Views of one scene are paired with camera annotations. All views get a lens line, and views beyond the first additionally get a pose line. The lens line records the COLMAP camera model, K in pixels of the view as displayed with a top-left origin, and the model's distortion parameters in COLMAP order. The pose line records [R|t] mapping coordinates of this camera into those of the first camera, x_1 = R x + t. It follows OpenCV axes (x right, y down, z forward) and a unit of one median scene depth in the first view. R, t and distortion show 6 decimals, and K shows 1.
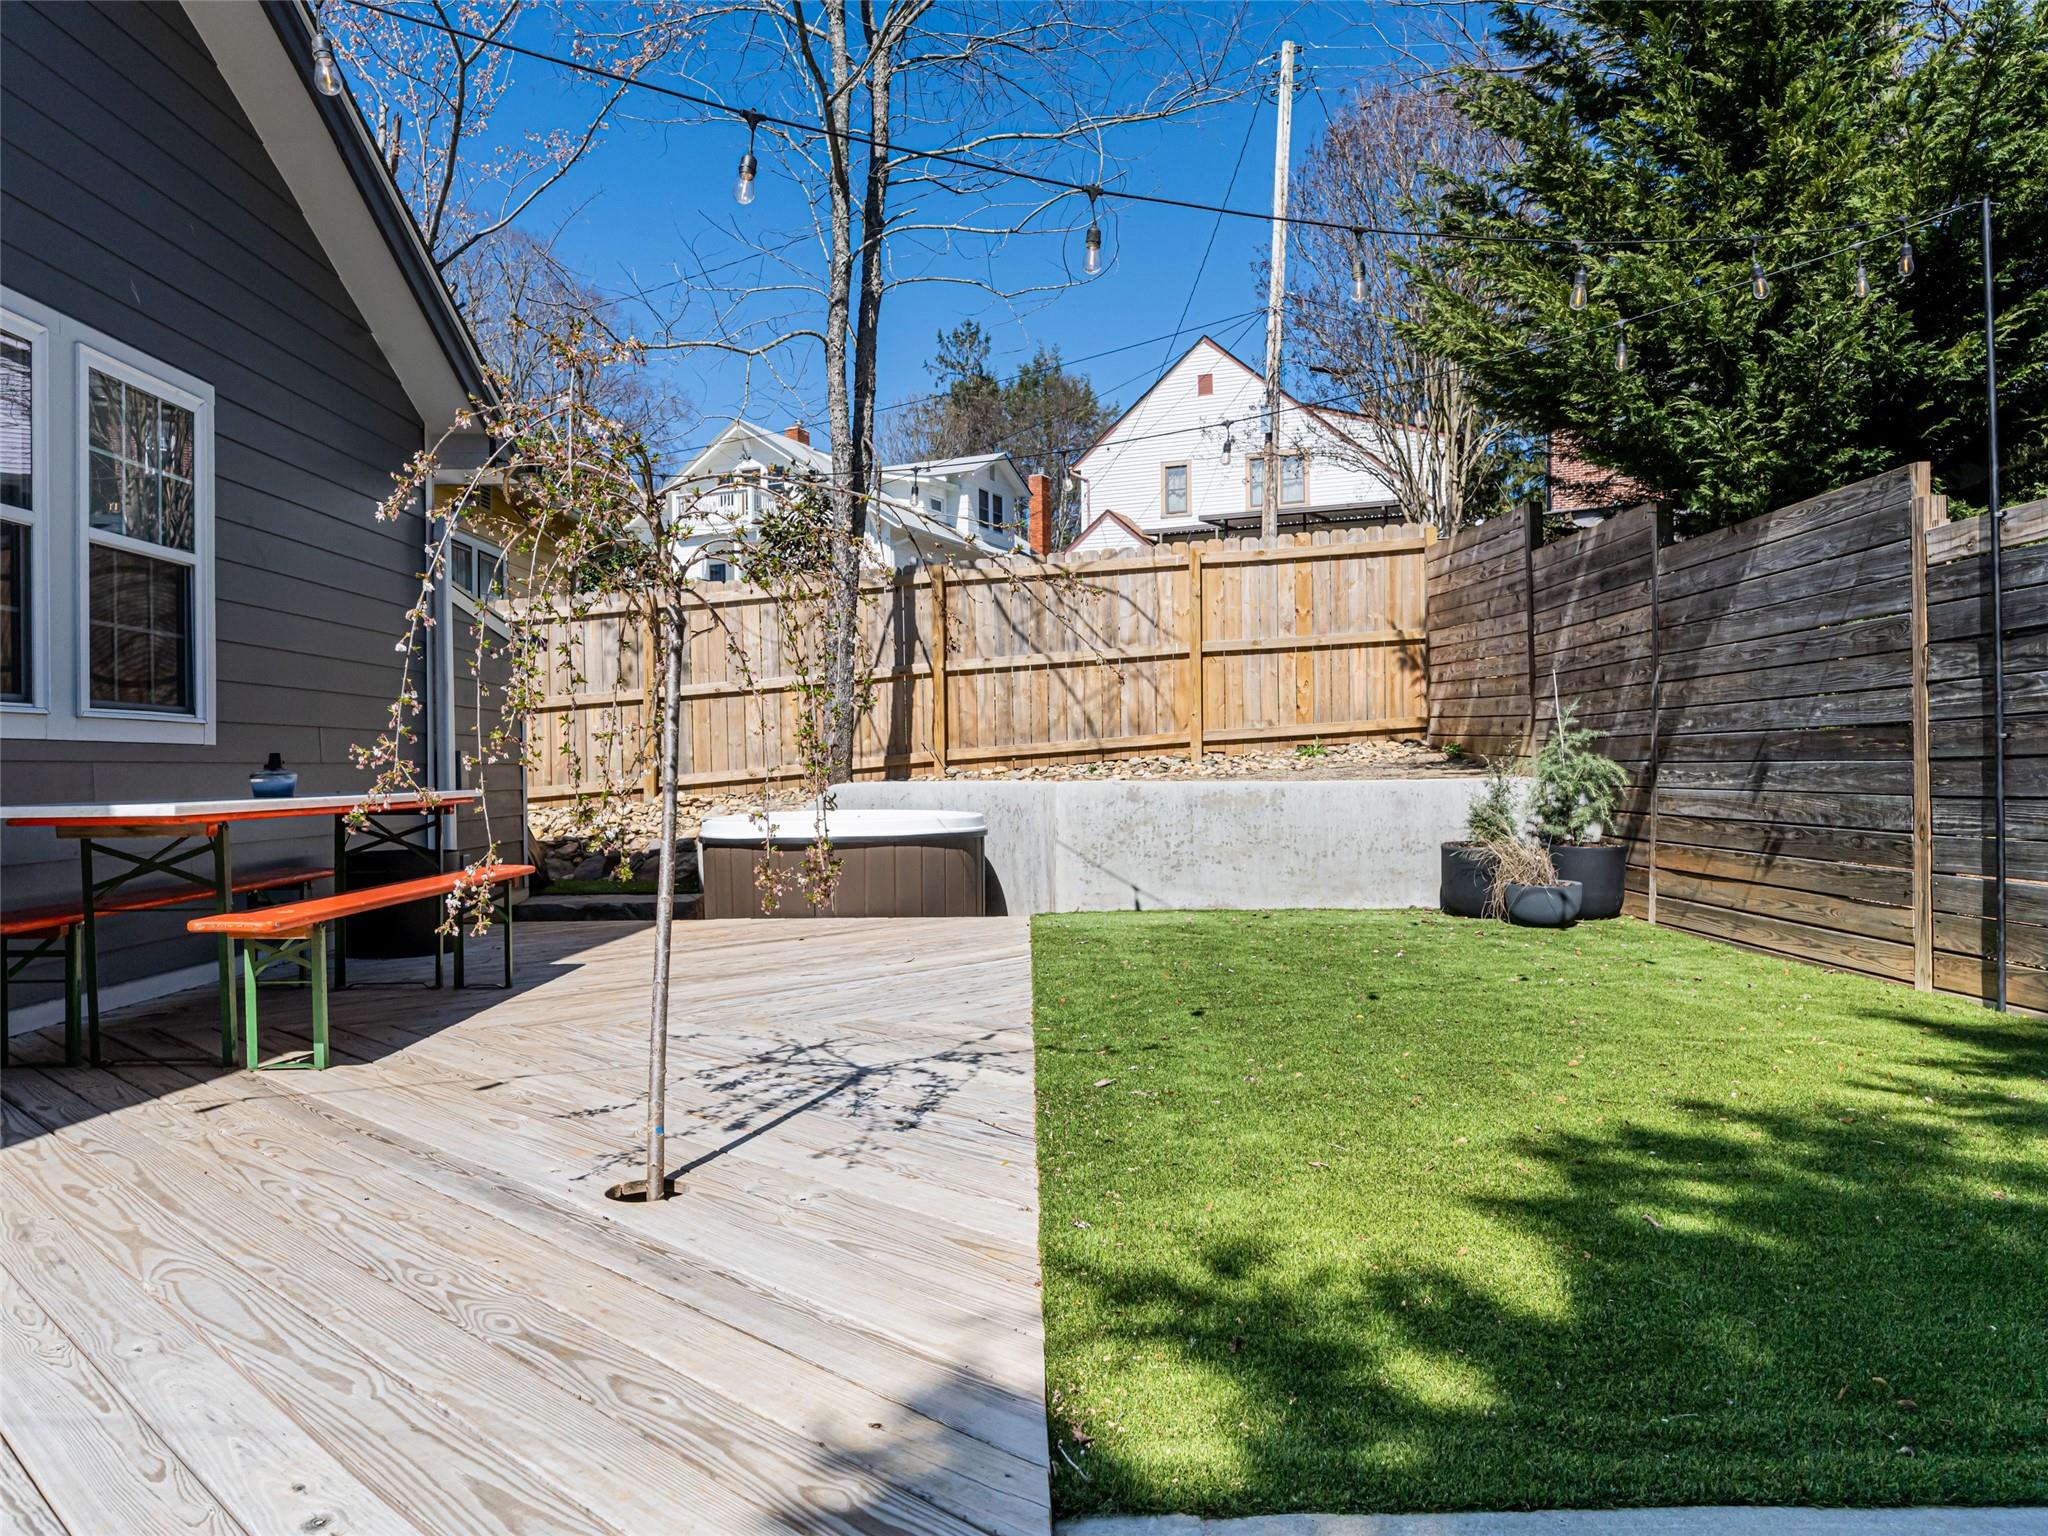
lens RADIAL K [[1401.6, 0, 1024.0], [0, 1401.6, 768.0], [0, 0, 1]] dist [-0.011856, 0.002840]
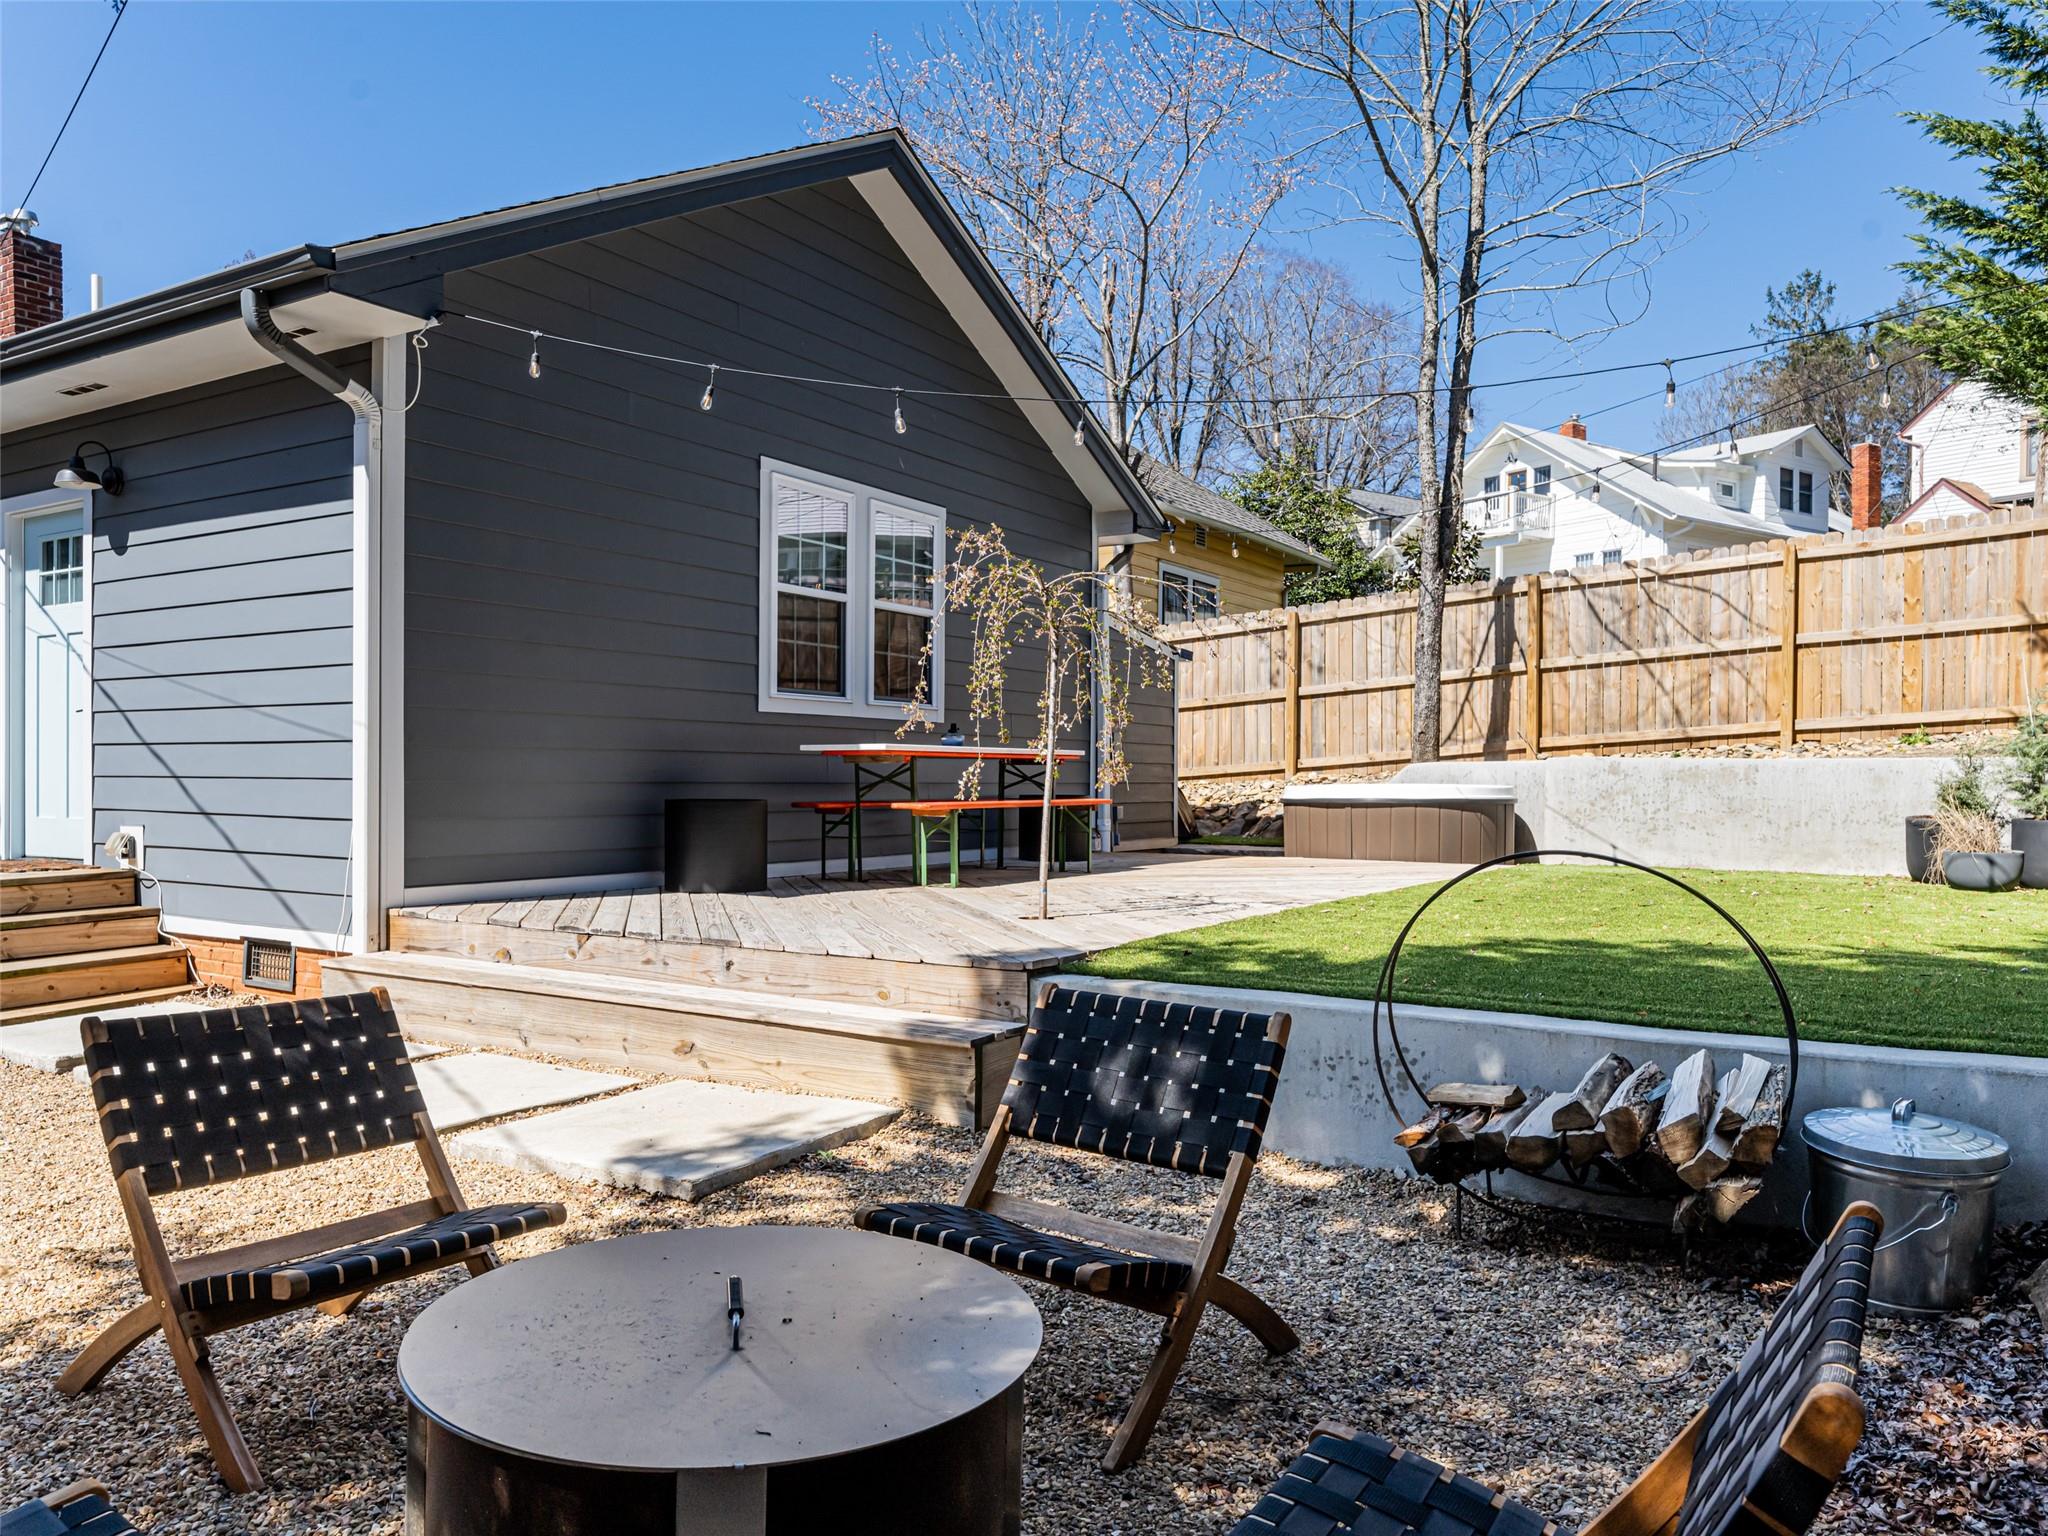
lens RADIAL K [[1401.6, 0, 1024.0], [0, 1401.6, 768.0], [0, 0, 1]] dist [-0.011856, 0.002840]
pose [[0.851685, 0.012376, -0.523908, 0.182330], [-0.014455, 0.999896, 0.000122, 0.017182], [0.523855, 0.007470, 0.851775, -0.179867]]
